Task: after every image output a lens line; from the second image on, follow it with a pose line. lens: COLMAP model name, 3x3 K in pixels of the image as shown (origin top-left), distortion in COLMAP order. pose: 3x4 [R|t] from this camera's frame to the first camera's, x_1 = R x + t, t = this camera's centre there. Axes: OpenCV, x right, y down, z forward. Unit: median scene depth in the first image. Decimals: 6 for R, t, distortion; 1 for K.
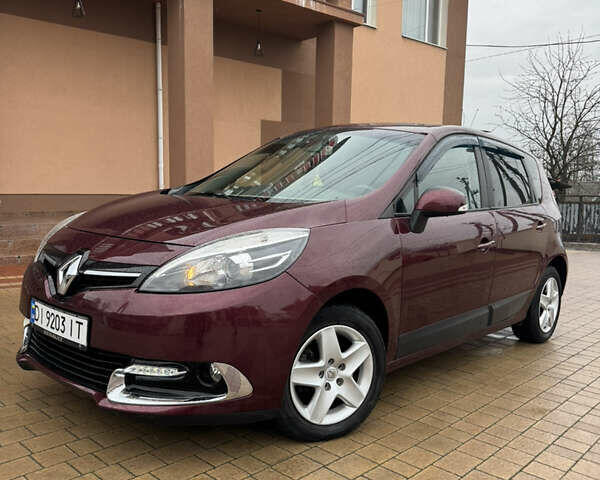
lens RADIAL K [[576.2, 0, 300.0], [0, 576.2, 240.0], [0, 0, 1]] dist [0.061308, -0.019504]
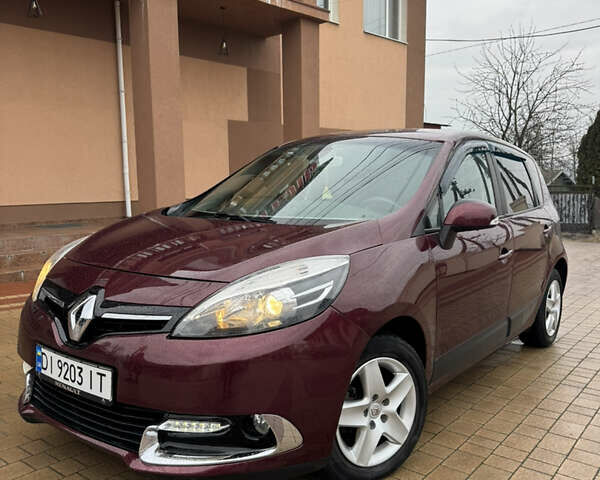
lens RADIAL K [[579.2, 0, 300.0], [0, 579.2, 240.0], [0, 0, 1]] dist [0.044229, -0.005495]
pose [[0.996699, -0.038613, 0.071410, -0.112207], [0.038083, 0.999236, 0.008764, -0.048890], [-0.071694, -0.006016, 0.997409, 0.079131]]
